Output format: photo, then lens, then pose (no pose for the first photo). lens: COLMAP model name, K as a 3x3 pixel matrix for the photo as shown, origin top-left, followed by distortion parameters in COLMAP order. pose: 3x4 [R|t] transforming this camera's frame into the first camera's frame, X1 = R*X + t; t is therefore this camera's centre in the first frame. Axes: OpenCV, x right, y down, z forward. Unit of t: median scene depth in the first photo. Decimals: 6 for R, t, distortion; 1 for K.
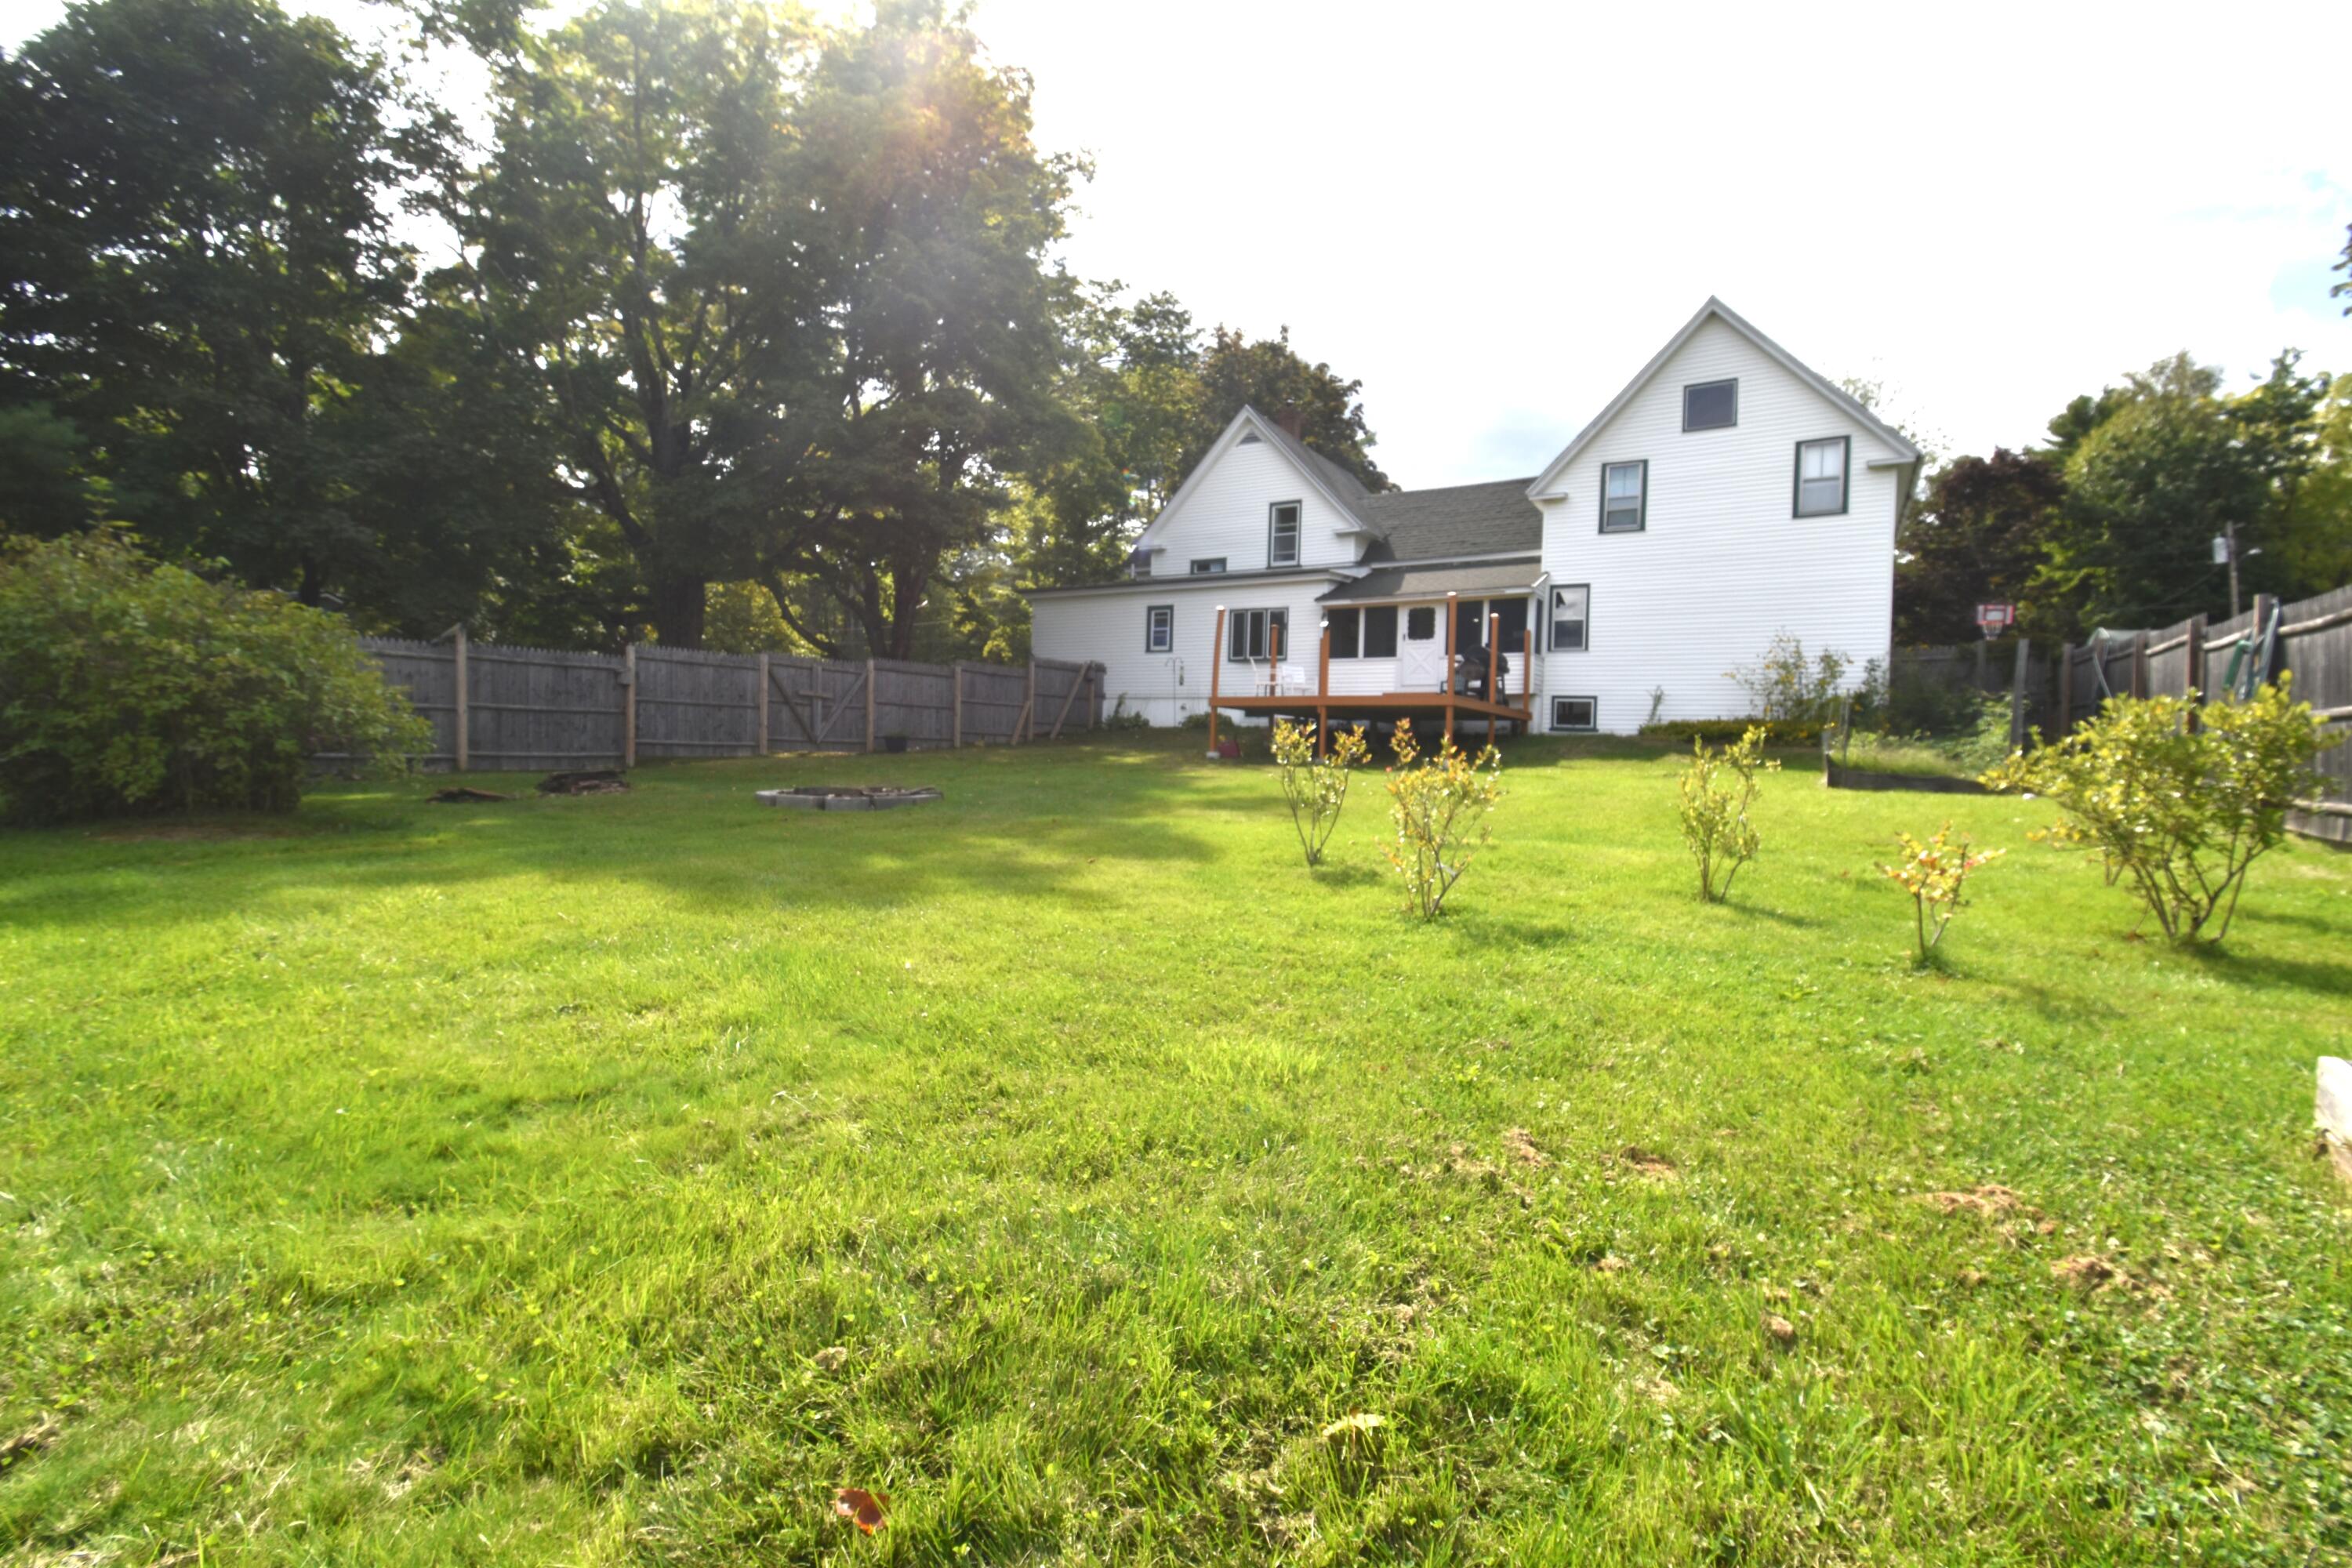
lens RADIAL K [[1029.3, 0, 1176.0], [0, 1029.3, 784.0], [0, 0, 1]] dist [0.000001, -0.000363]
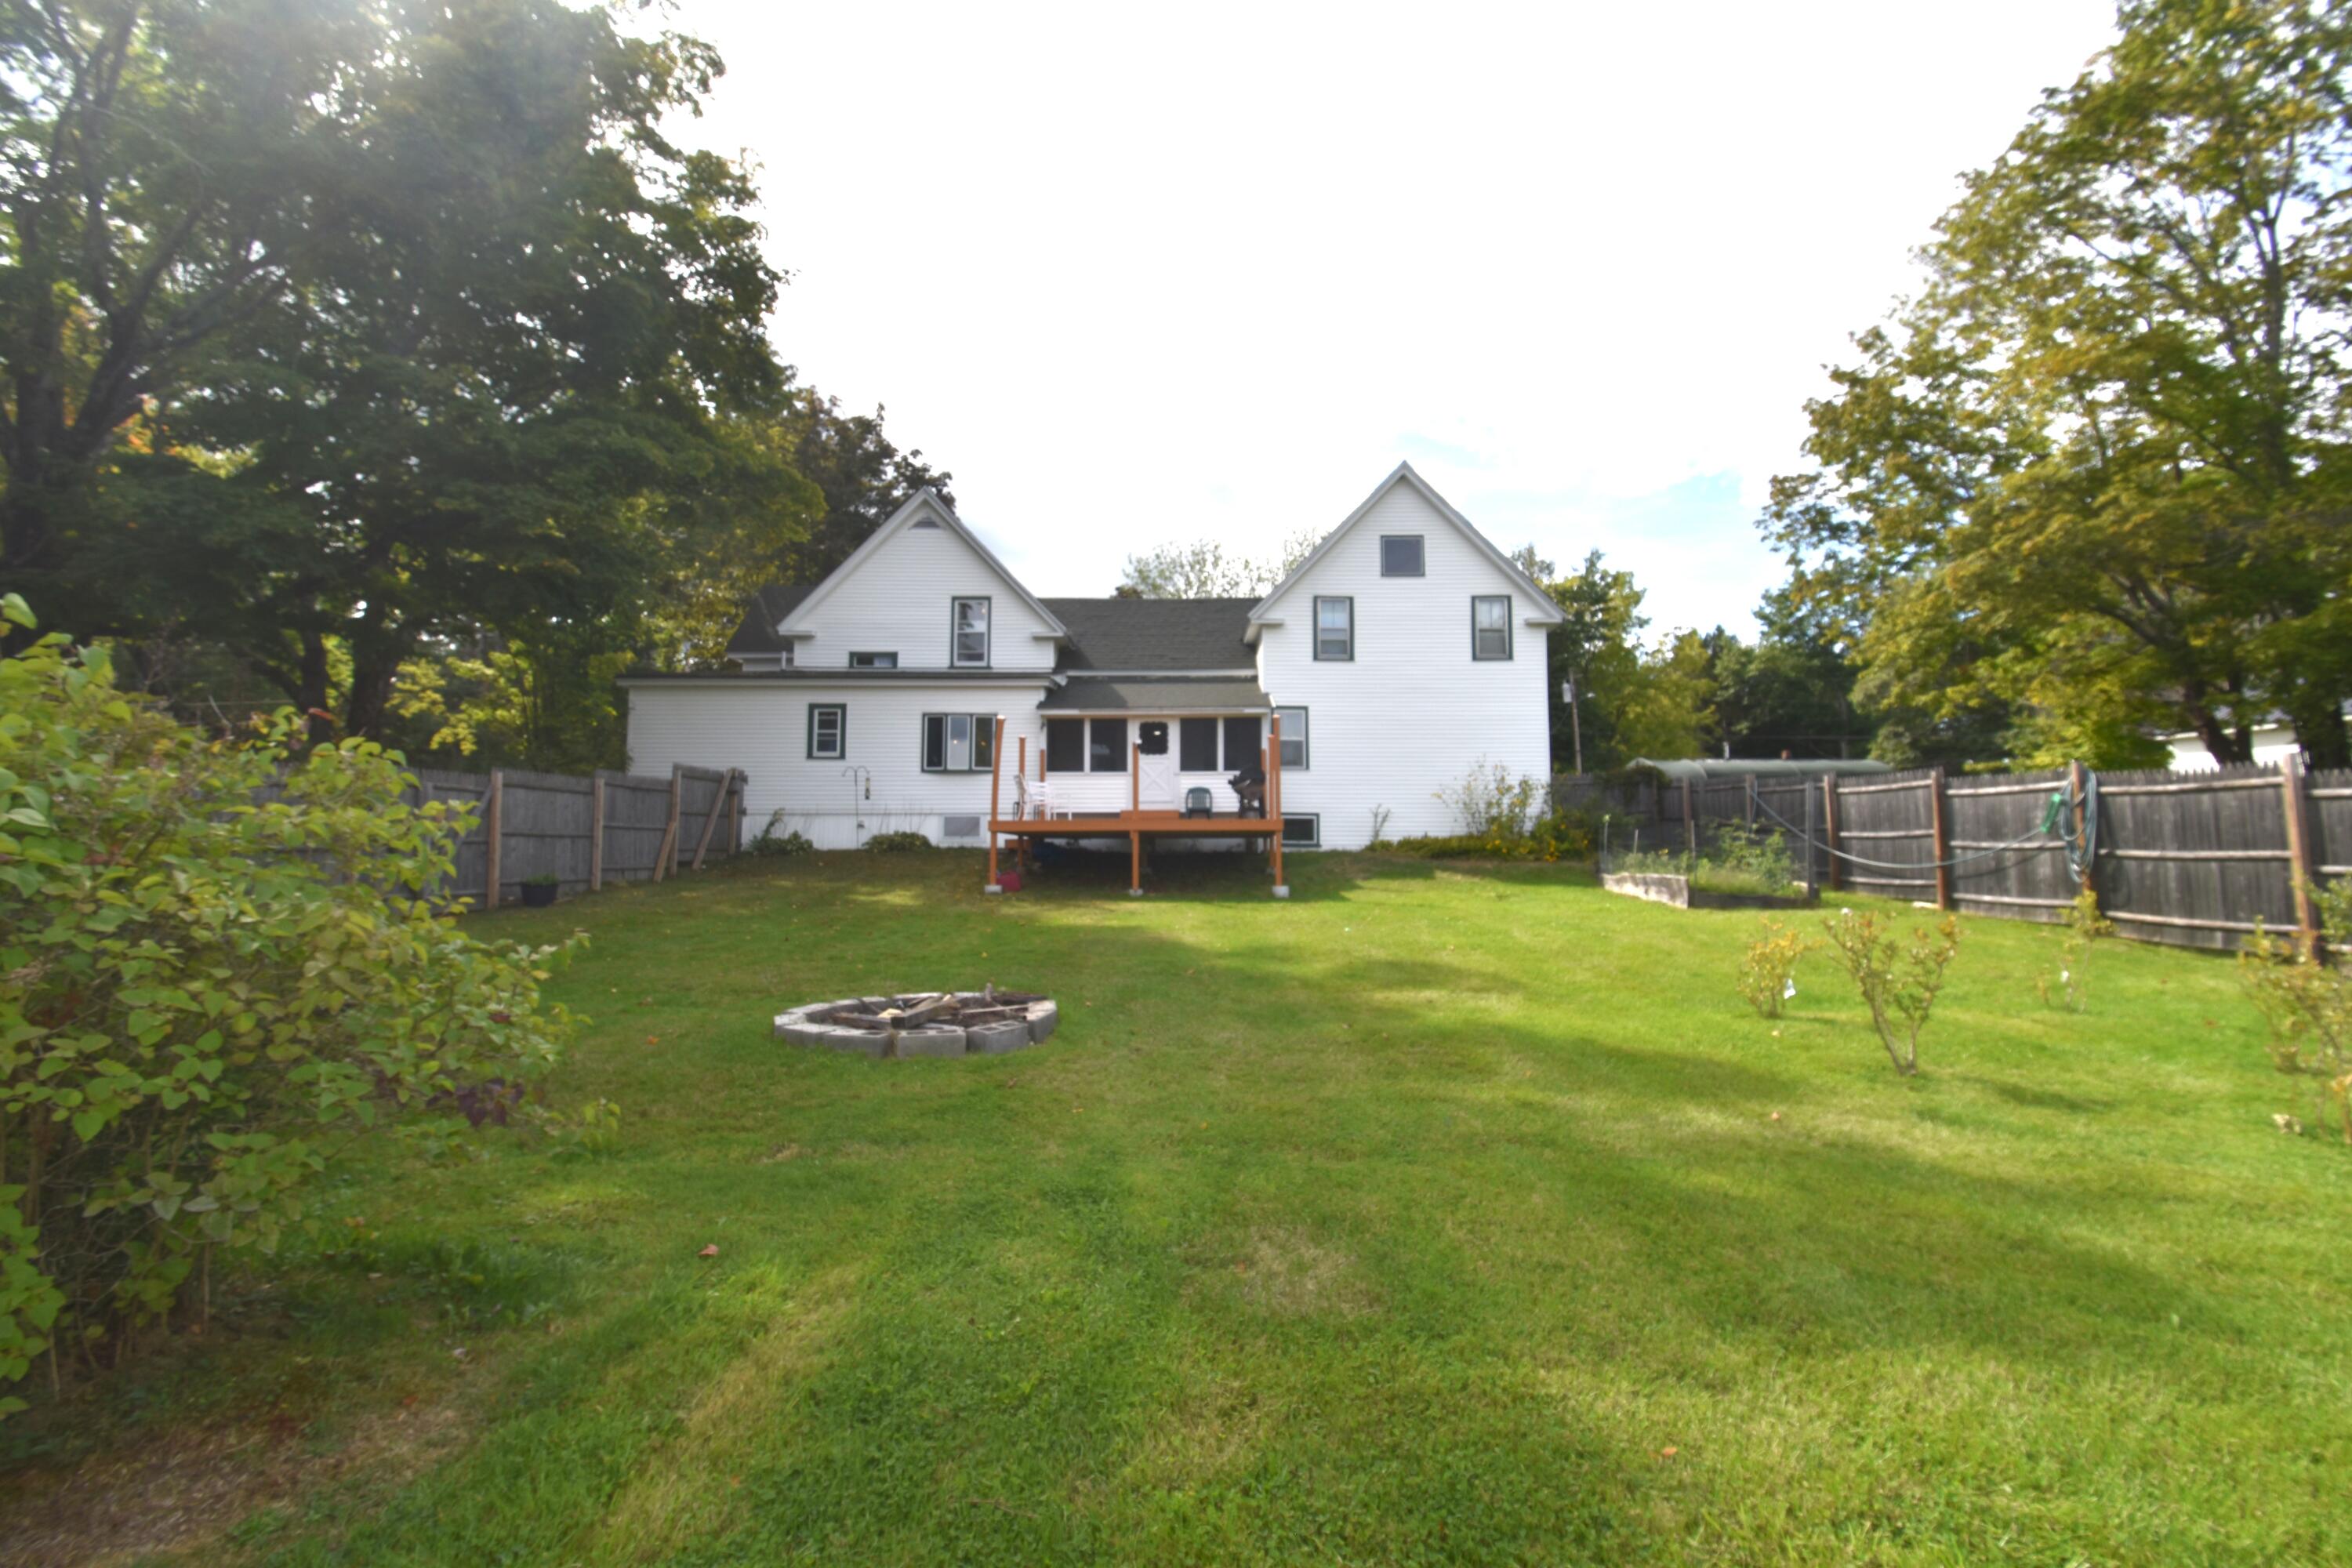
lens RADIAL K [[1043.0, 0, 1186.9], [0, 1043.0, 771.9], [0, 0, 1]] dist [0.009809, -0.020954]
pose [[0.847733, 0.010531, 0.530319, -0.253180], [0.043274, 0.995097, -0.088936, -0.035860], [-0.528655, 0.098343, 0.843121, 0.162708]]
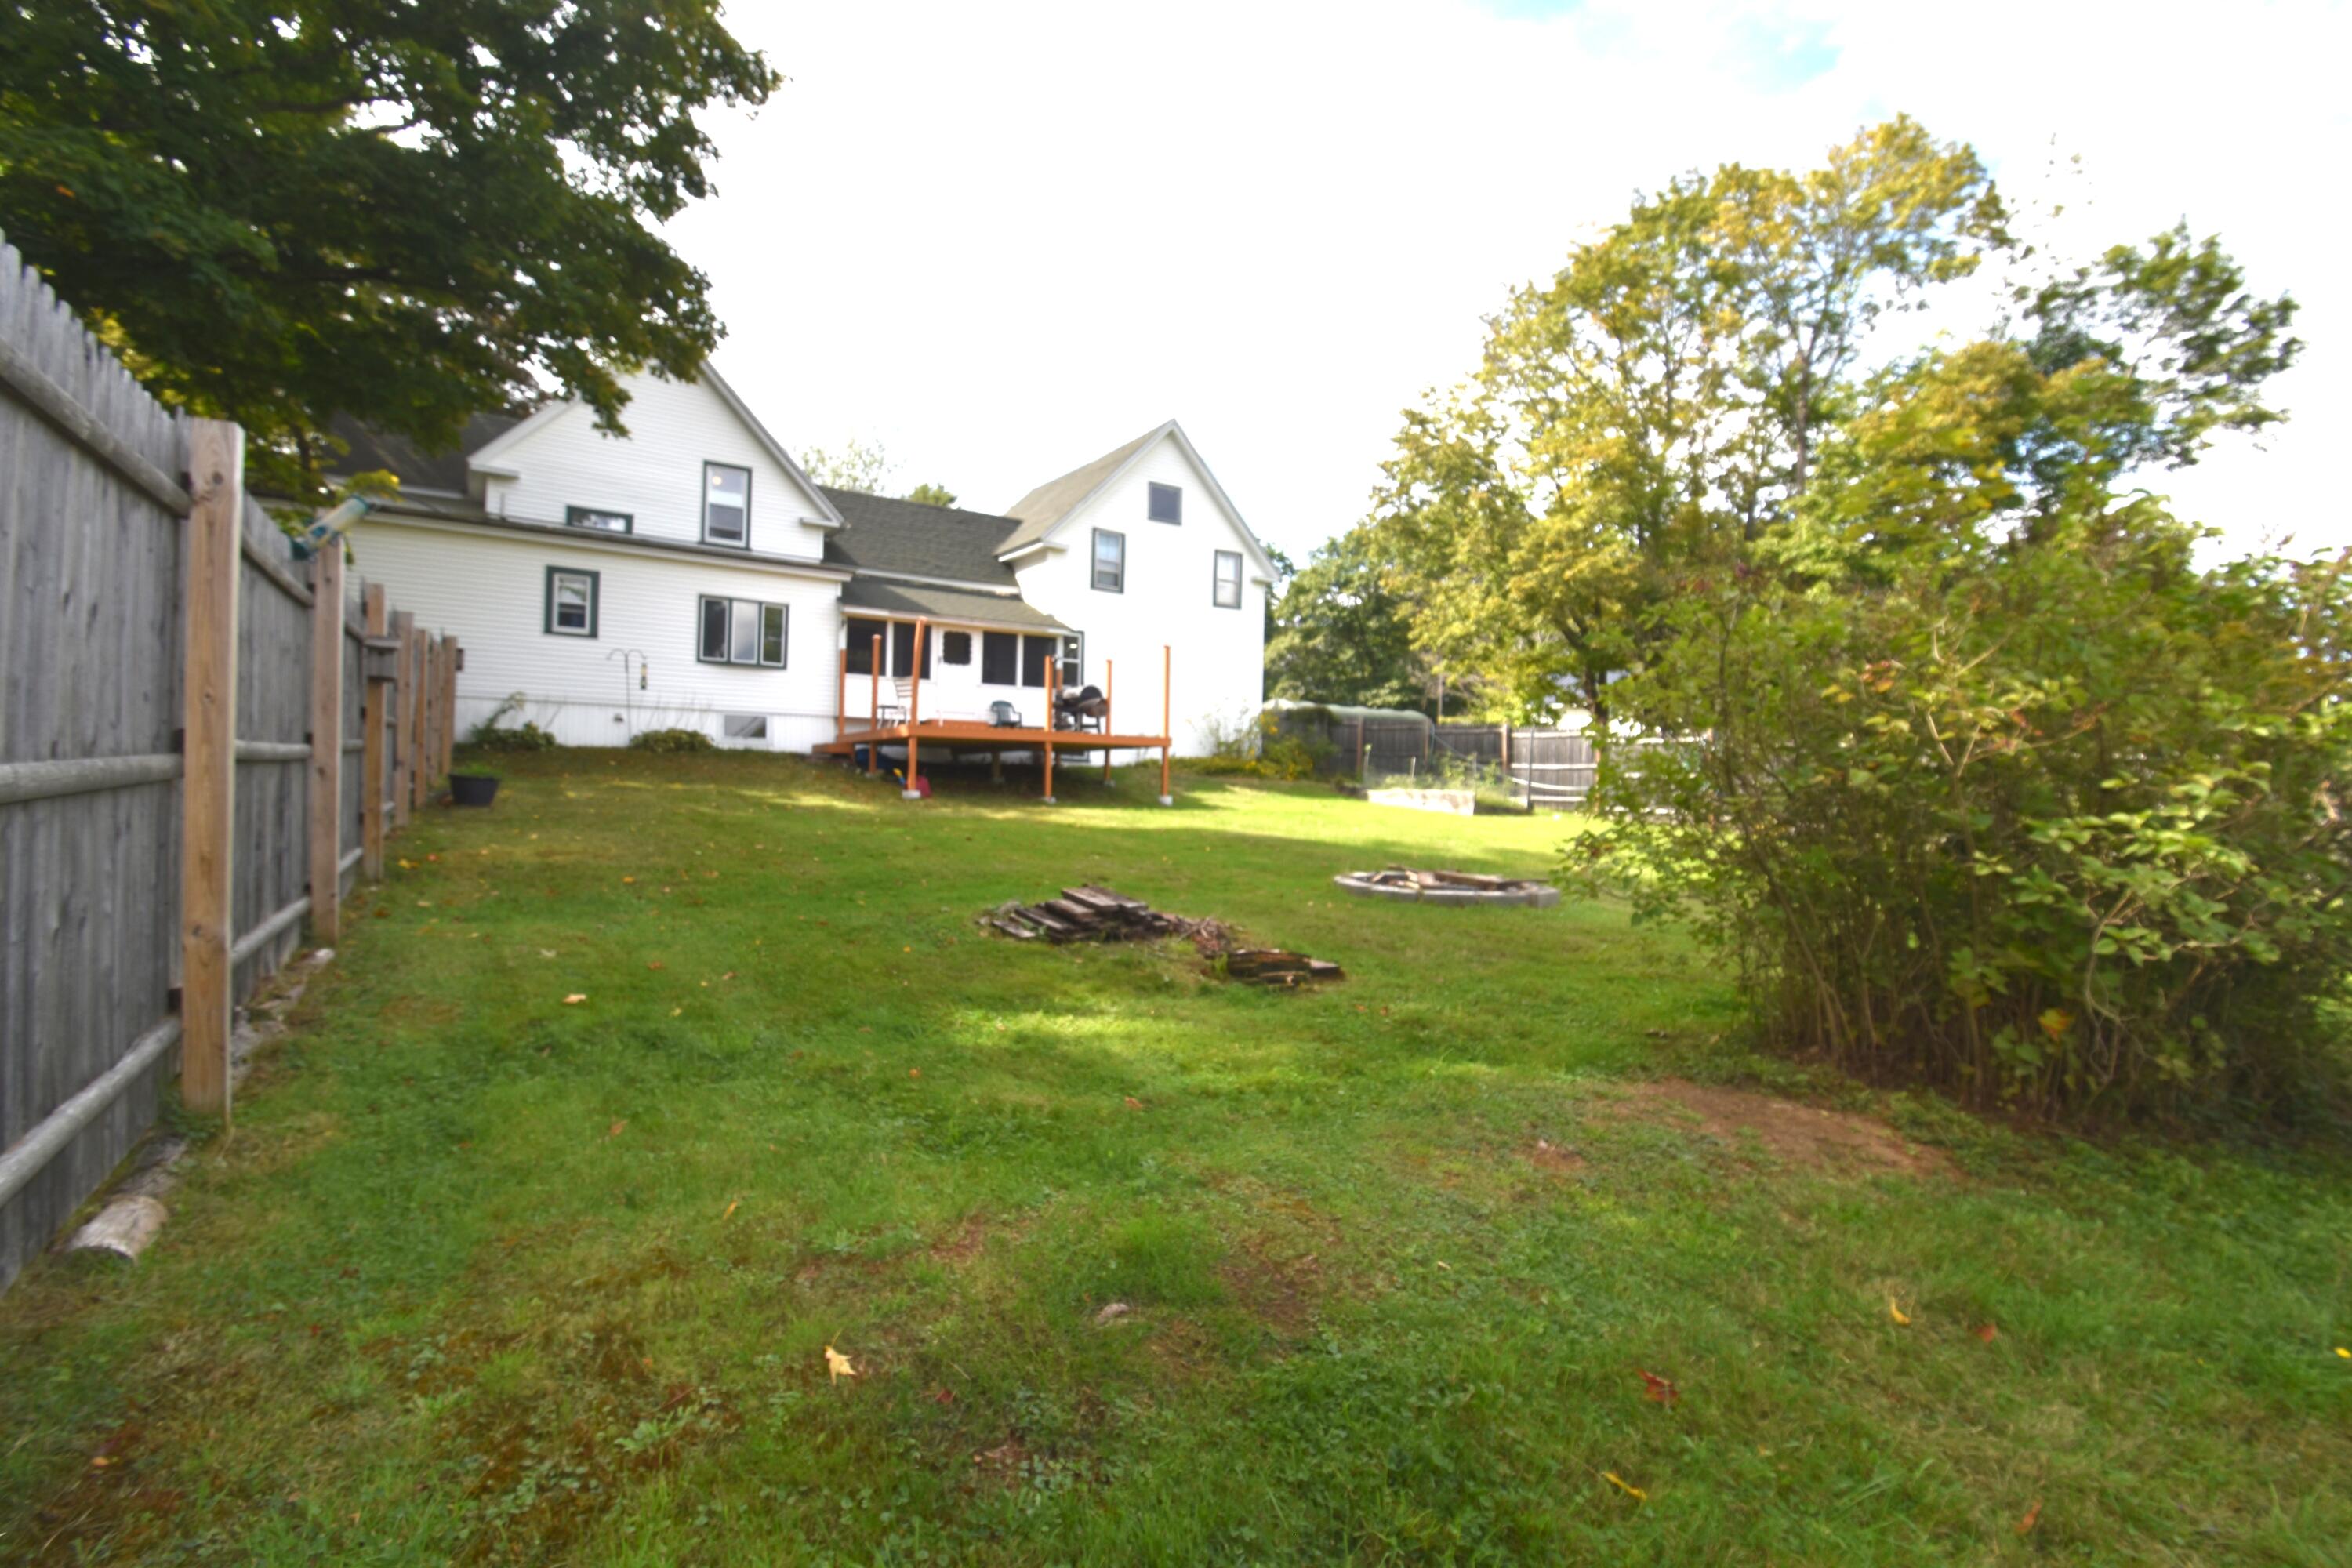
lens RADIAL K [[1043.0, 0, 1186.9], [0, 1043.0, 771.9], [0, 0, 1]] dist [0.009809, -0.020954]
pose [[0.410161, -0.012044, 0.911934, -0.564336], [0.015701, 0.999858, 0.006143, -0.042408], [-0.911878, 0.011799, 0.410292, 0.405216]]
